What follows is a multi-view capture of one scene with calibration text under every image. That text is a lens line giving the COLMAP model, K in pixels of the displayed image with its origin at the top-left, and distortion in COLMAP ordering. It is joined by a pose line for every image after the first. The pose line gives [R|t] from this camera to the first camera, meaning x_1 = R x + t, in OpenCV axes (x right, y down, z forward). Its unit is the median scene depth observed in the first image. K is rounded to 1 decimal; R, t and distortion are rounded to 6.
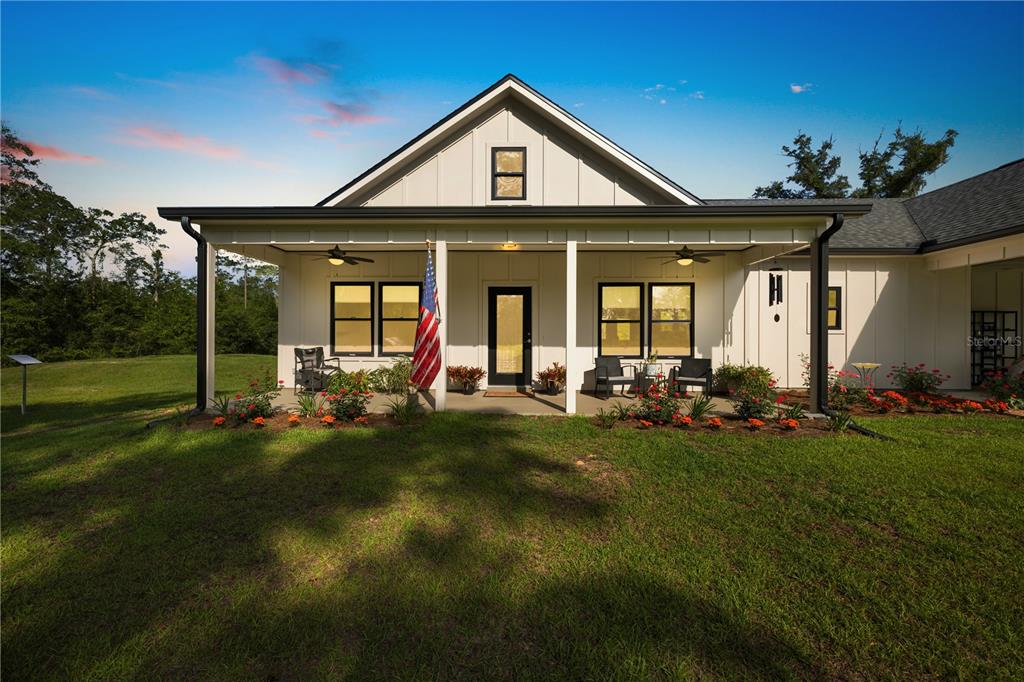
lens RADIAL K [[433.1, 0, 515.9], [0, 433.1, 335.9], [0, 0, 1]] dist [0.007469, -0.001698]
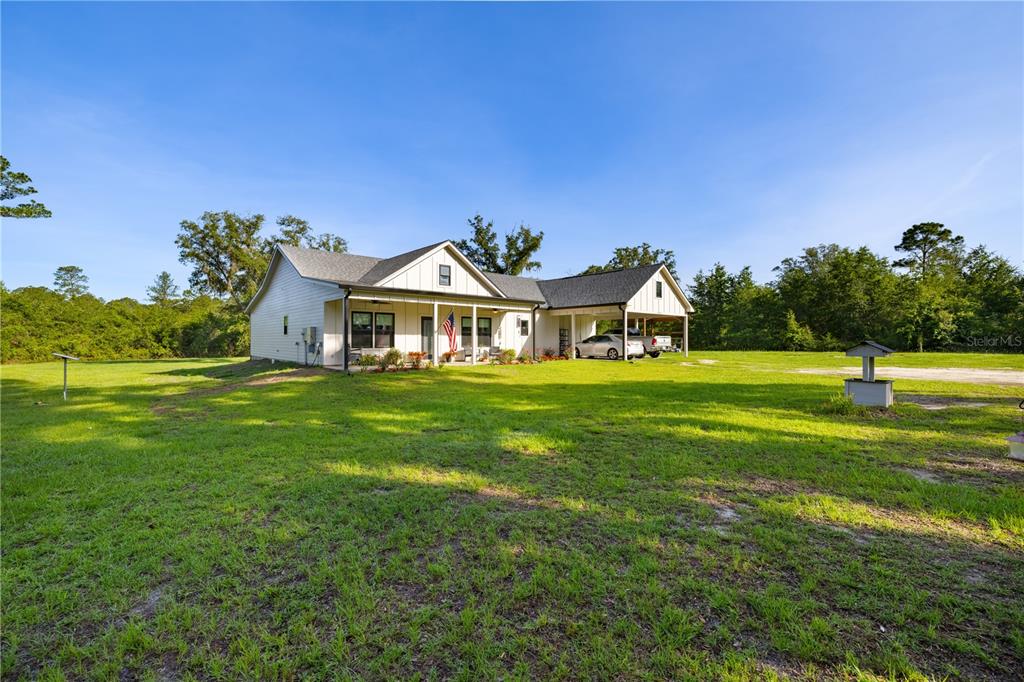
lens RADIAL K [[433.1, 0, 512.3], [0, 433.1, 339.3], [0, 0, 1]] dist [0.007469, -0.001698]
pose [[0.735228, -0.000600, 0.677819, -0.360519], [-0.000297, 0.999999, 0.001206, 0.003523], [-0.677819, -0.001088, 0.735228, -0.293249]]
